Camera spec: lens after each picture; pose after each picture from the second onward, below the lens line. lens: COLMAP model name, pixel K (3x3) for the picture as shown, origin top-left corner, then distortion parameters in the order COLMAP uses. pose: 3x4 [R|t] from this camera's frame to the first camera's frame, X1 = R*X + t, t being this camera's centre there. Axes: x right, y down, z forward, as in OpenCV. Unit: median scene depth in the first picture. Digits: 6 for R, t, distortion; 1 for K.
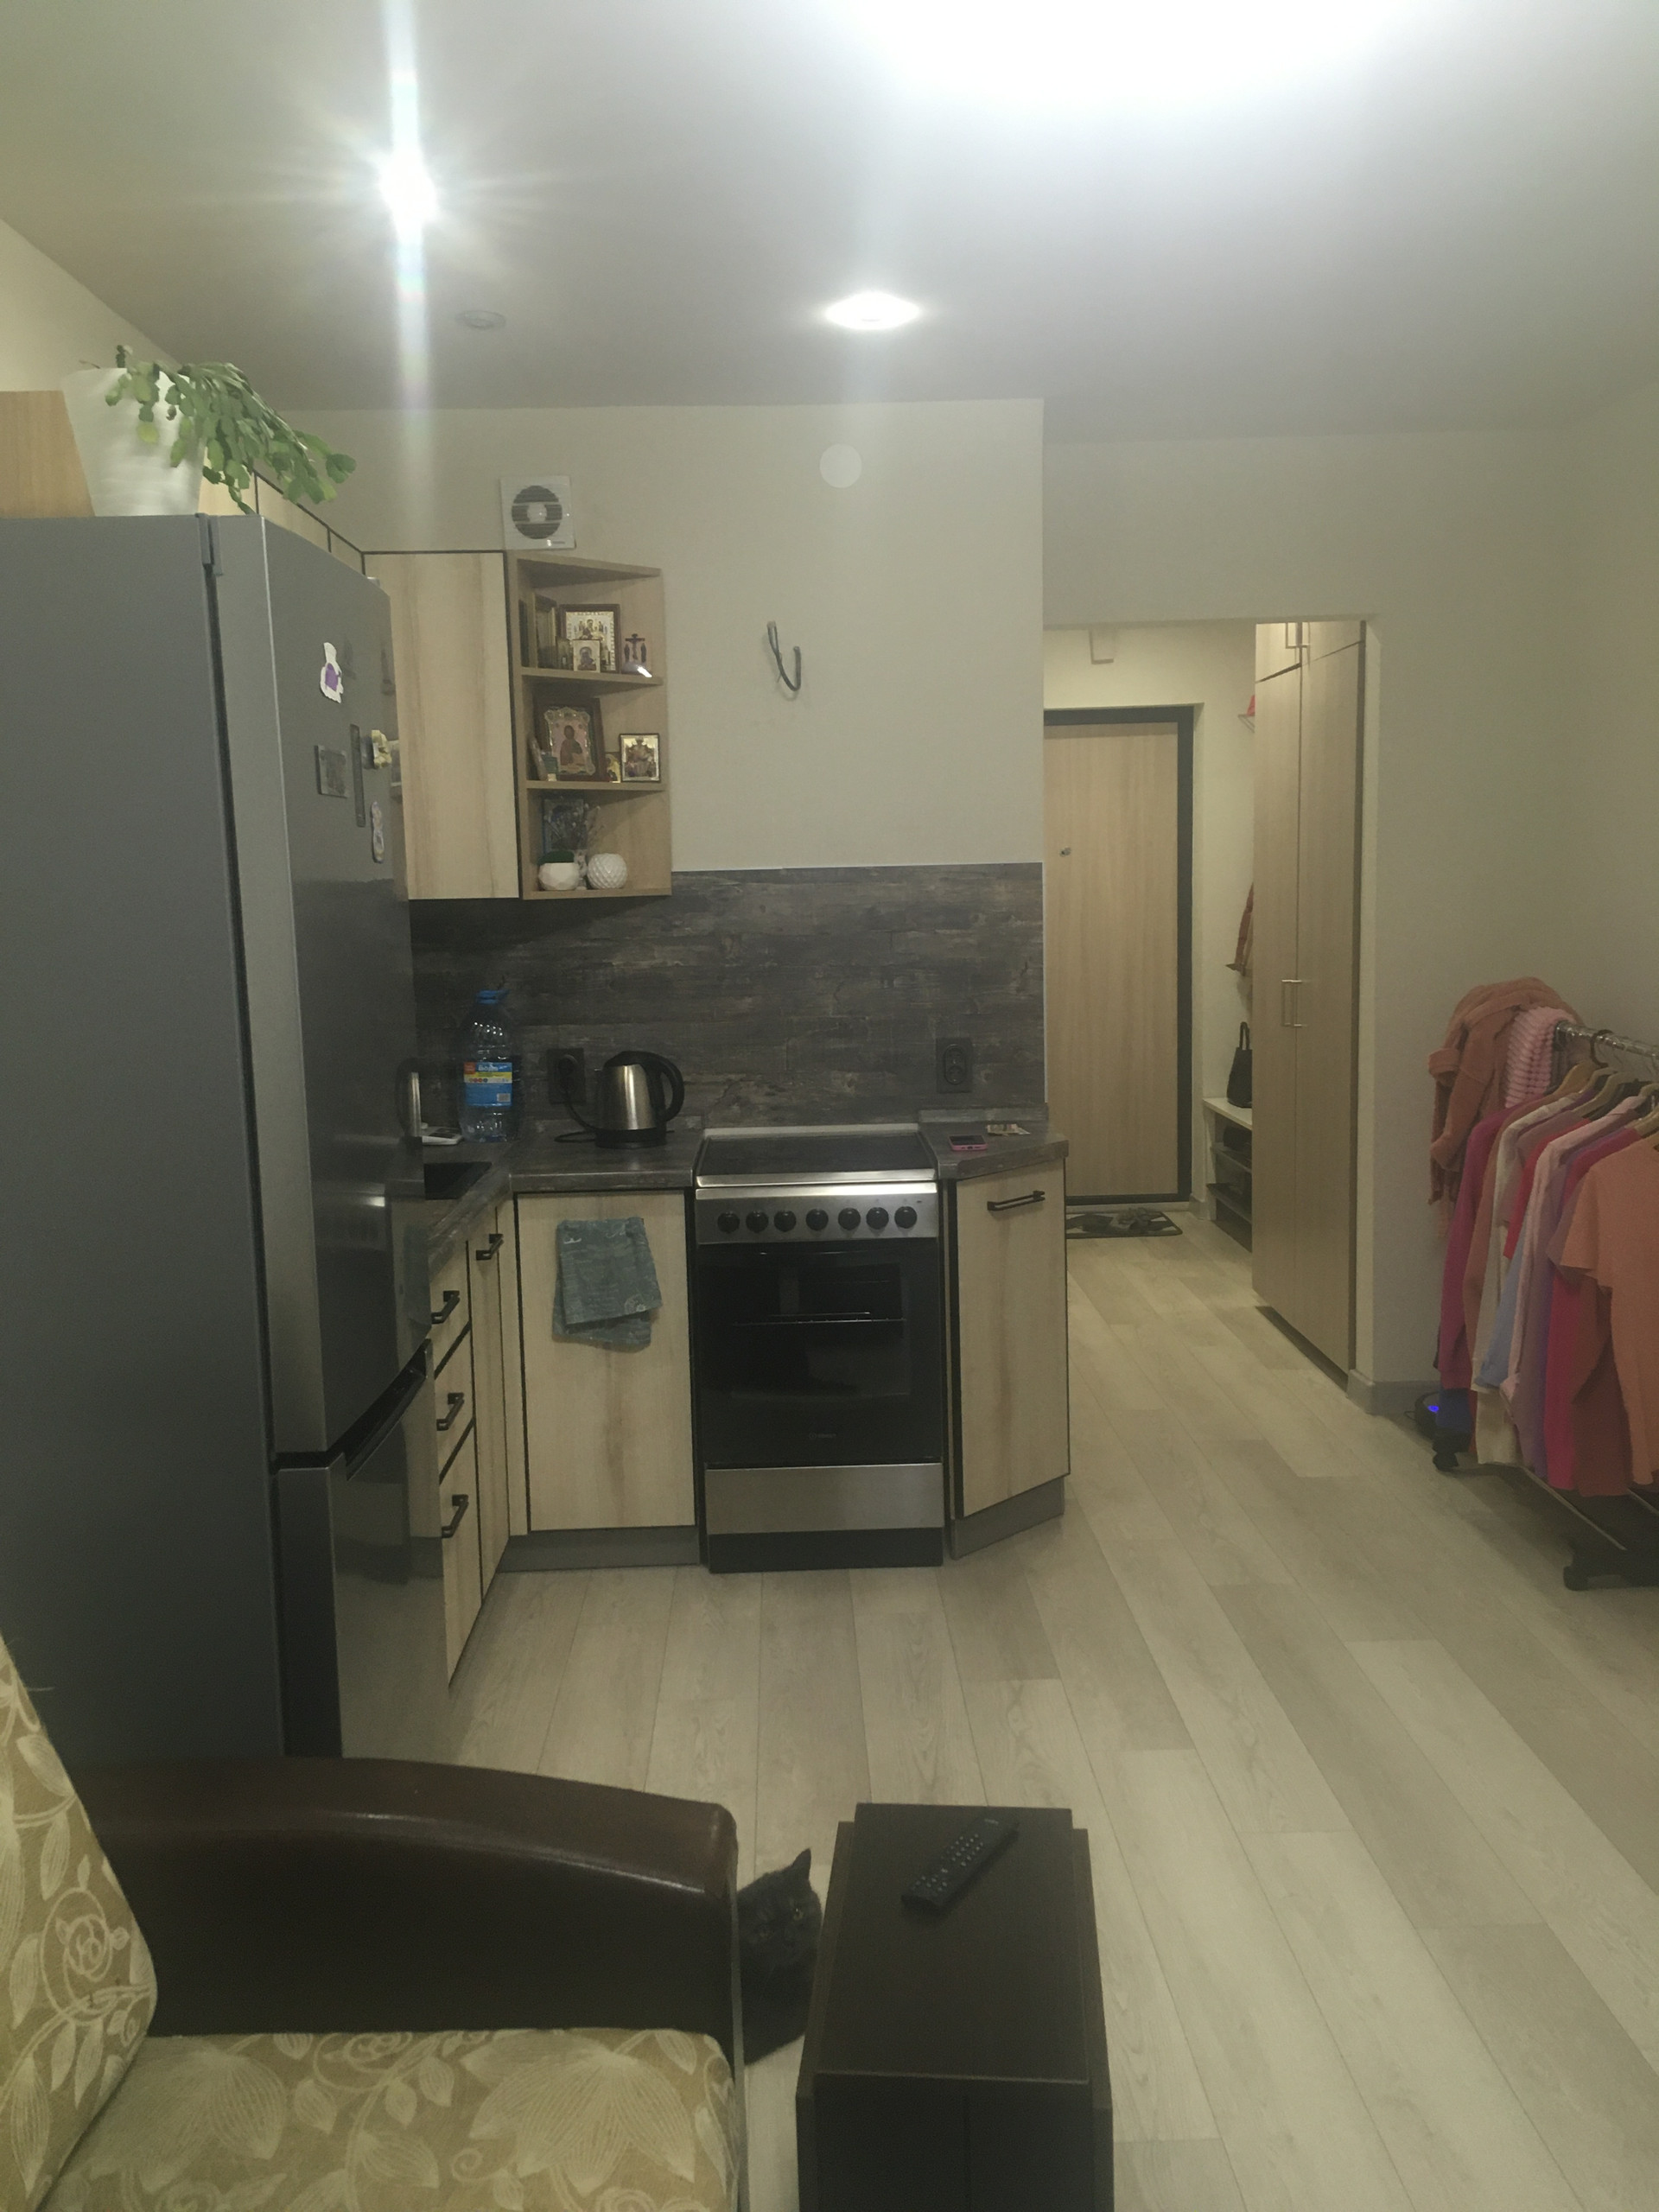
lens RADIAL K [[1876.7, 0, 828.5], [0, 1876.7, 1099.7], [0, 0, 1]] dist [0.086196, -0.067385]
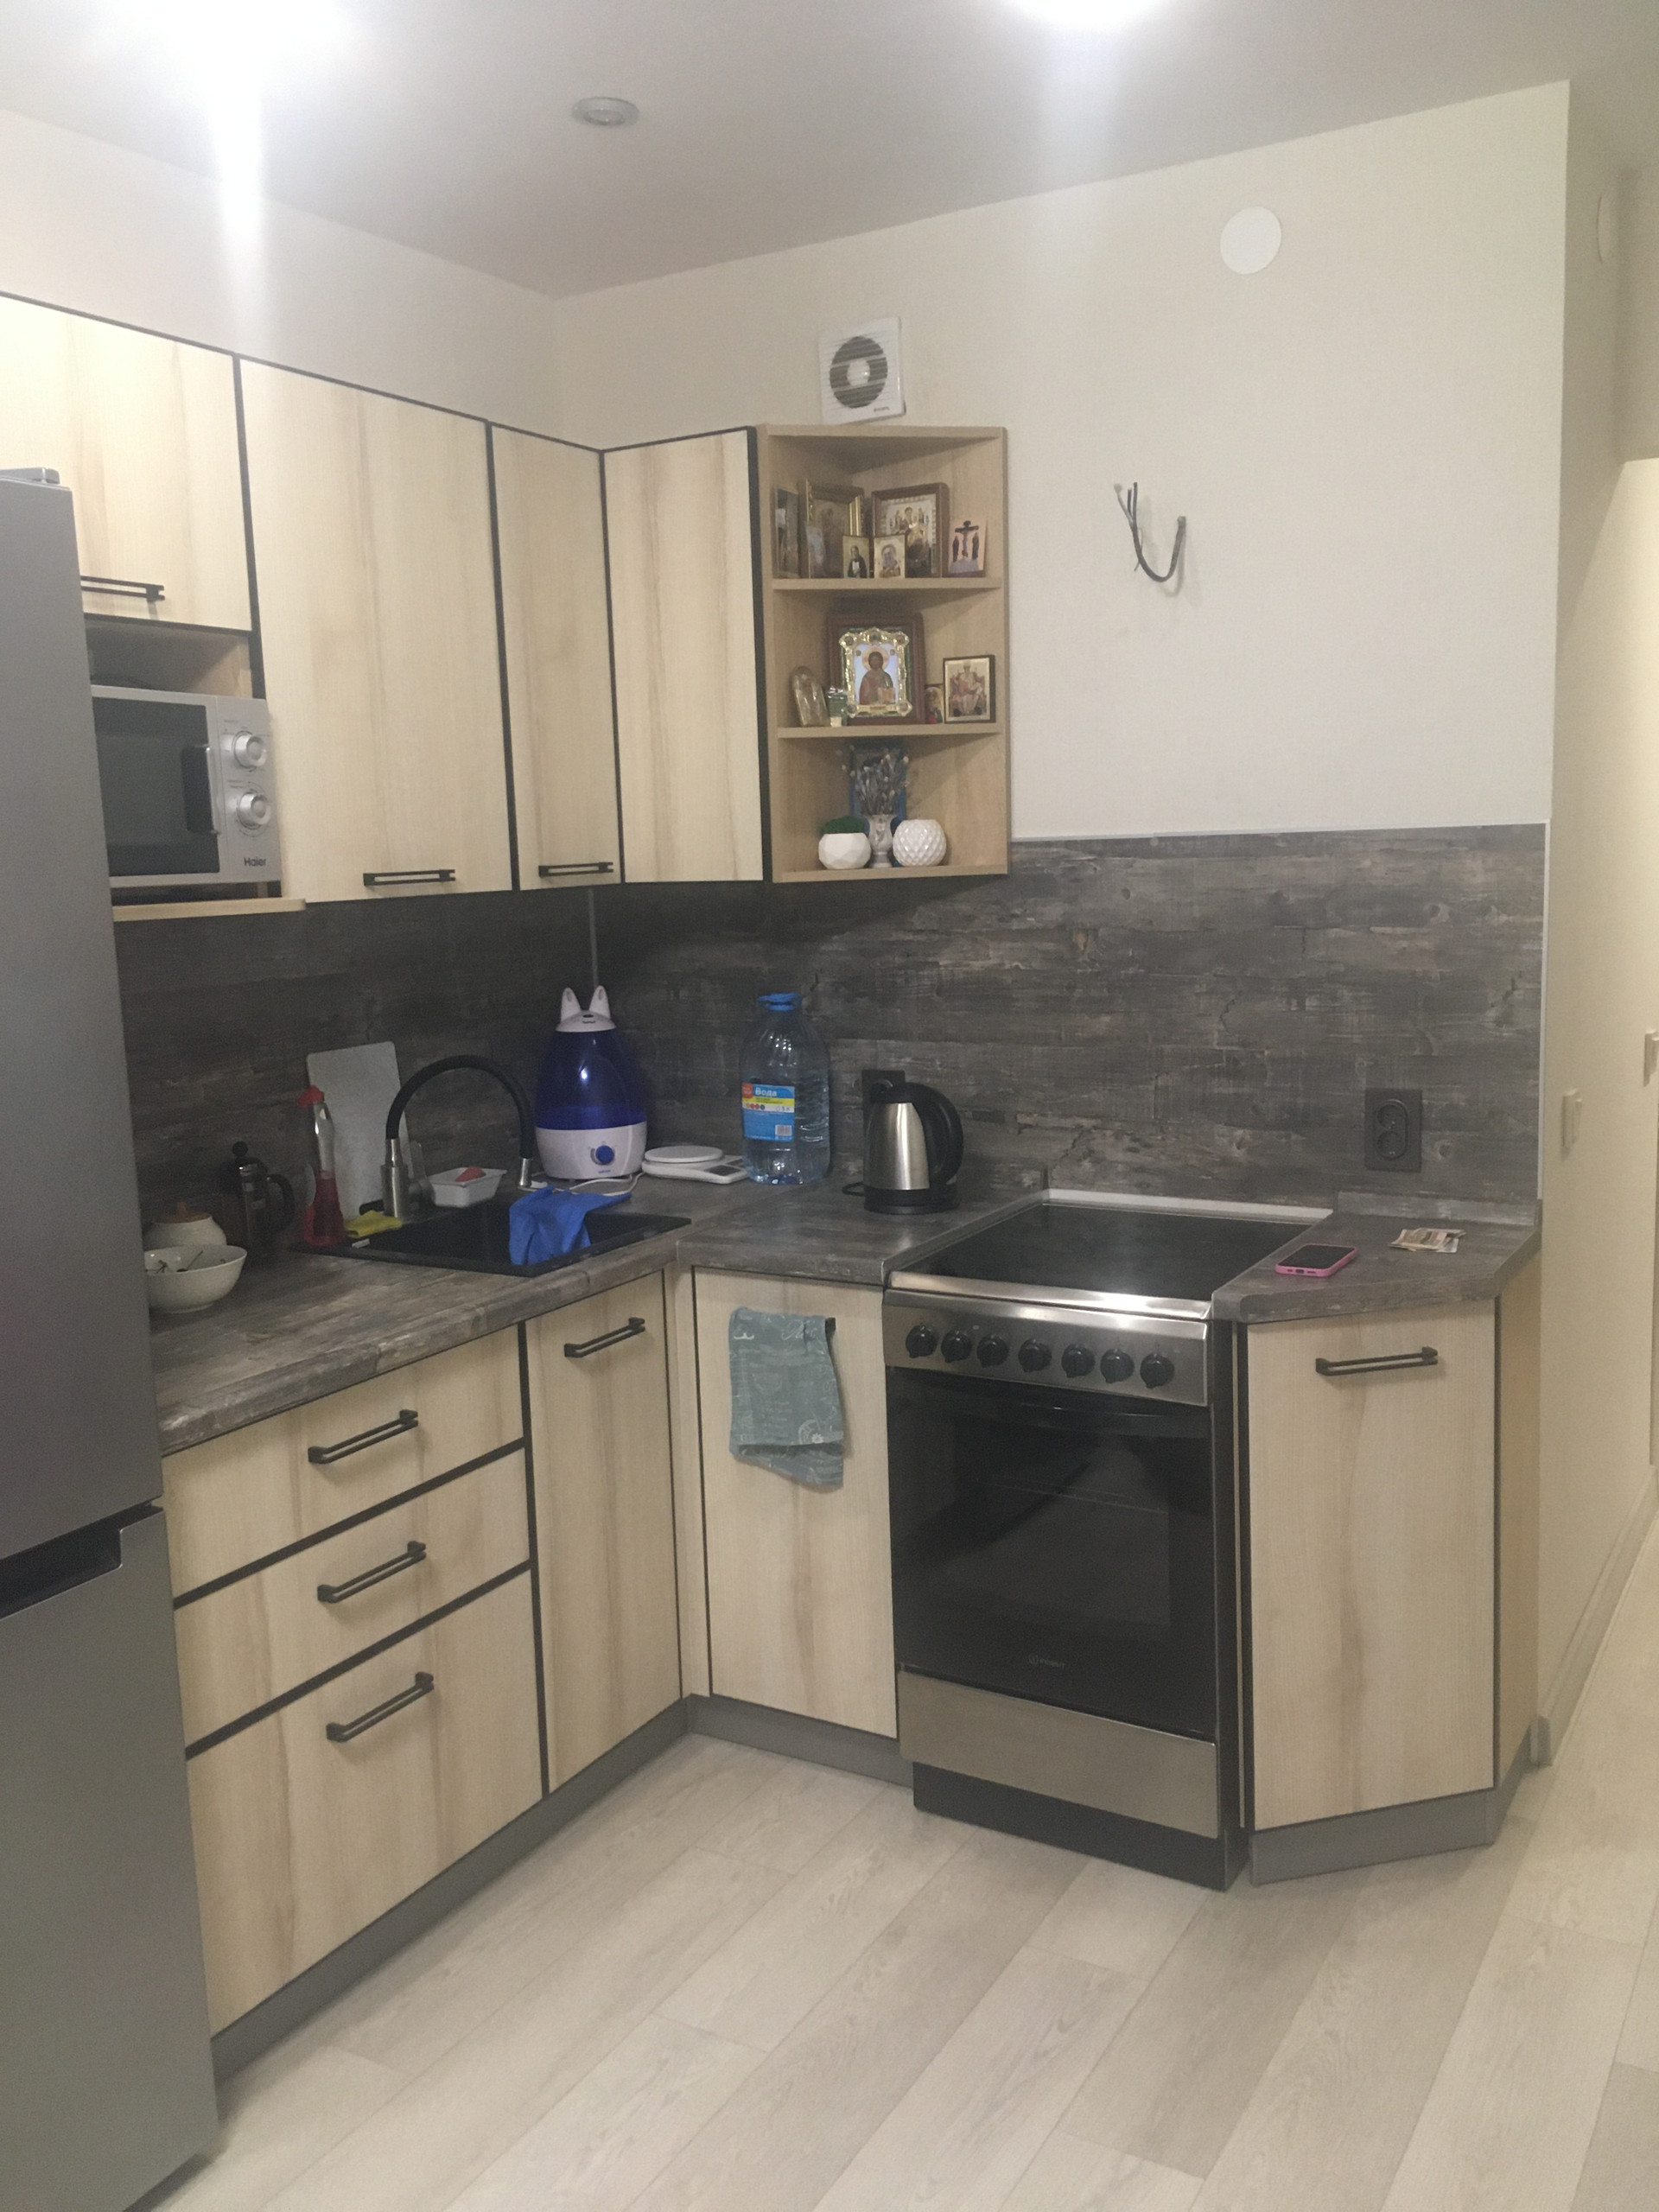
lens RADIAL K [[1876.7, 0, 828.5], [0, 1876.7, 1099.7], [0, 0, 1]] dist [0.086196, -0.067385]
pose [[0.851356, 0.069378, -0.519980, 0.254317], [-0.051315, 0.997476, 0.049069, -0.053794], [0.522072, -0.015092, 0.852768, 0.334750]]
